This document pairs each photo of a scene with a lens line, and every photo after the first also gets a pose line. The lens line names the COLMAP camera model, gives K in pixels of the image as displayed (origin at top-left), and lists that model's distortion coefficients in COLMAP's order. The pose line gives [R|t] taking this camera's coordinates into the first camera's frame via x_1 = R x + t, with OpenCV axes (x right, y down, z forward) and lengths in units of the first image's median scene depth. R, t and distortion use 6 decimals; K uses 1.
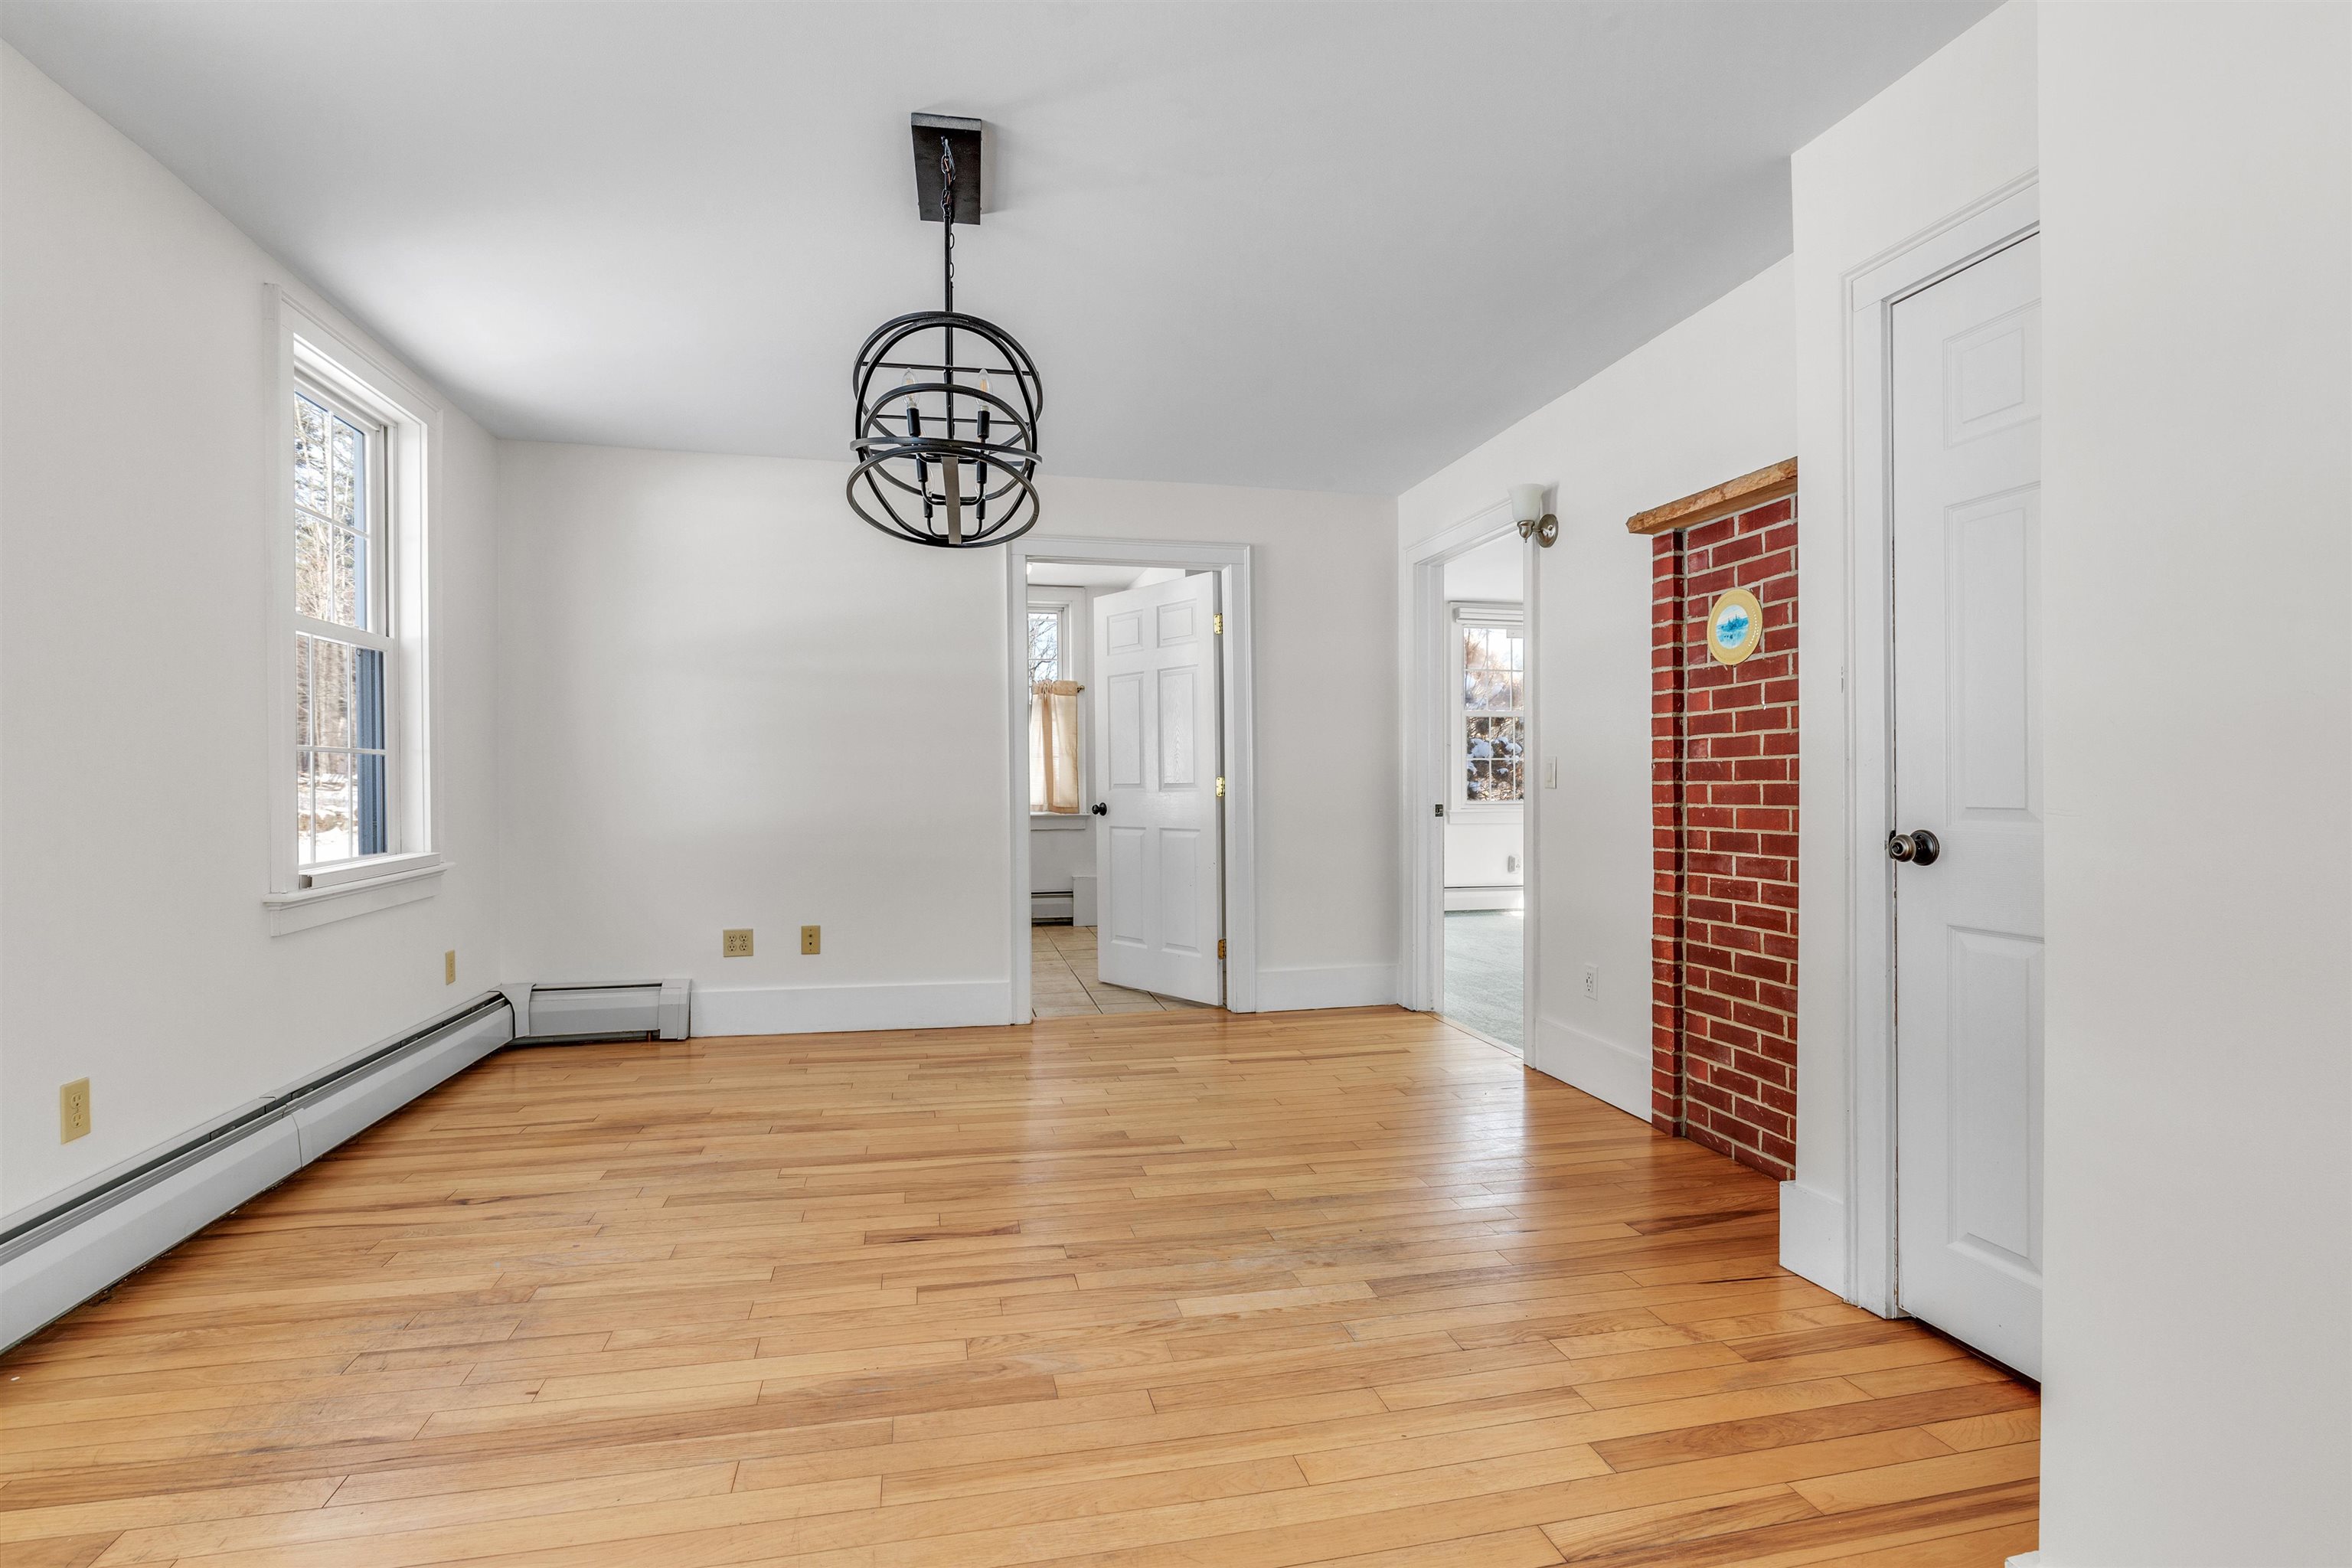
lens RADIAL K [[1100.6, 0, 1170.5], [0, 1100.6, 780.3], [0, 0, 1]] dist [-0.001257, -0.000040]
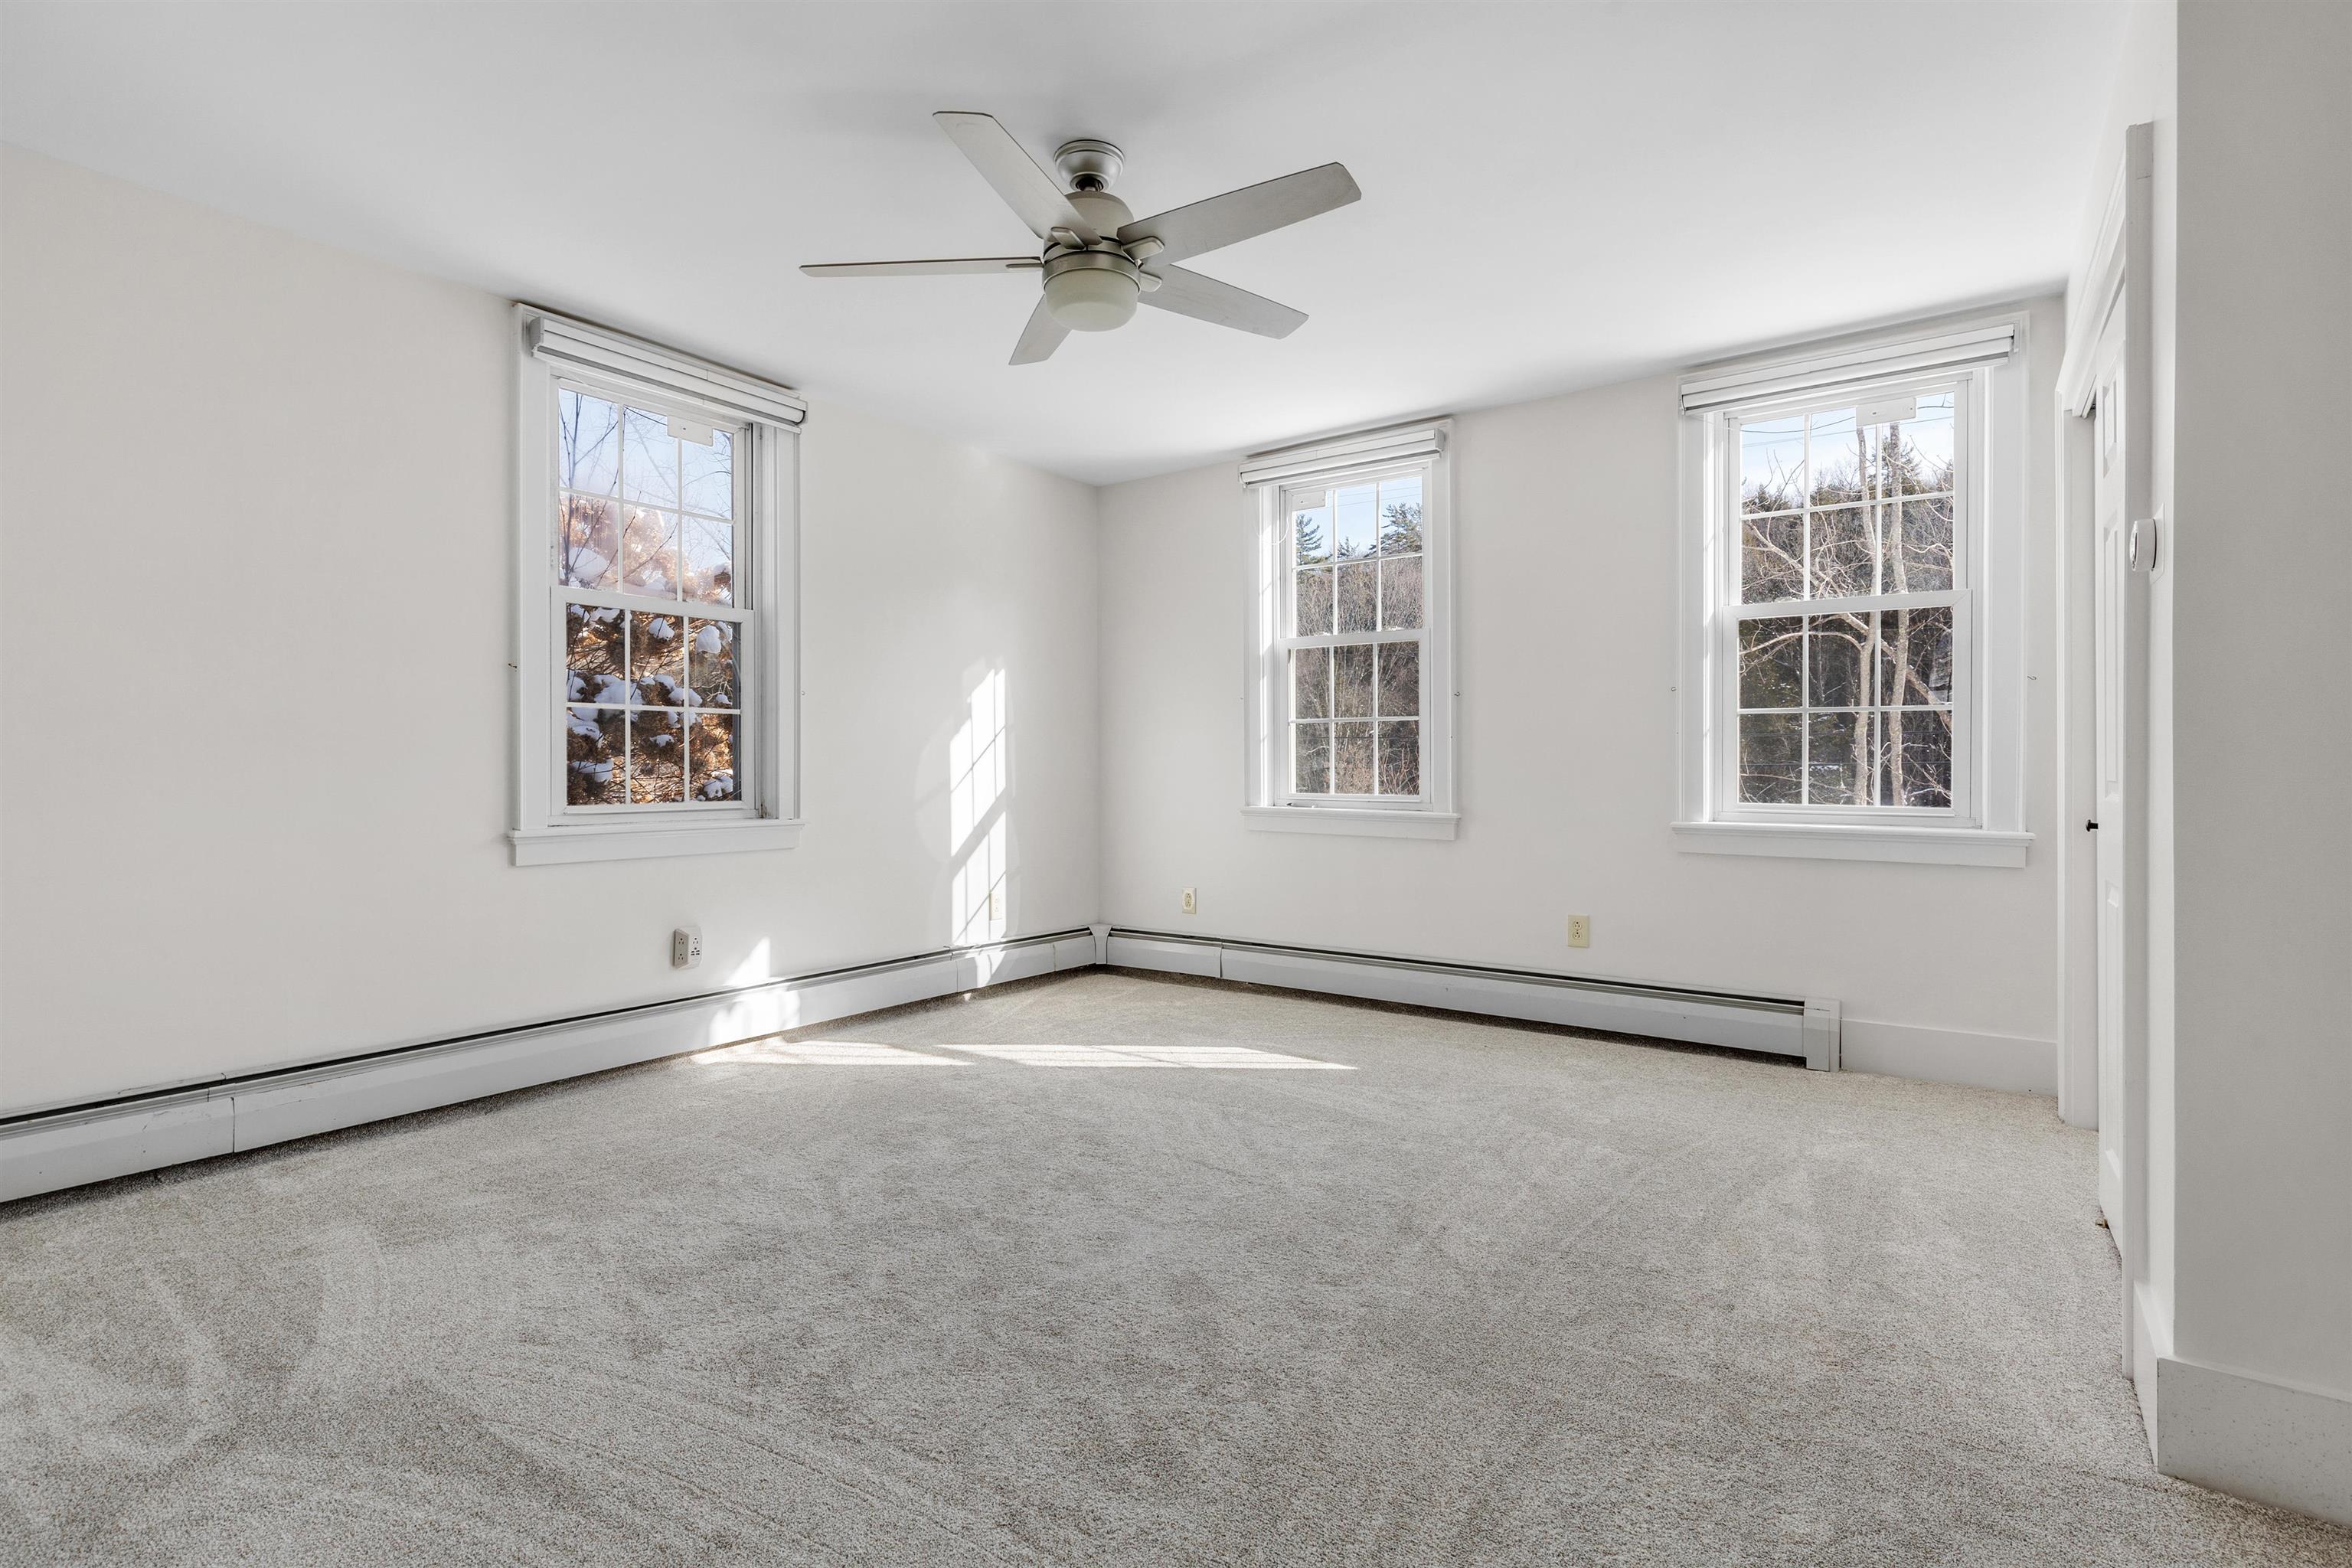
lens RADIAL K [[1100.6, 0, 1180.0], [0, 1100.6, 767.8], [0, 0, 1]] dist [-0.001257, -0.000040]
pose [[0.751606, -0.000498, 0.659612, 0.153196], [-0.000580, 0.999999, 0.001416, 0.002968], [-0.659612, -0.001447, 0.751605, 0.483774]]
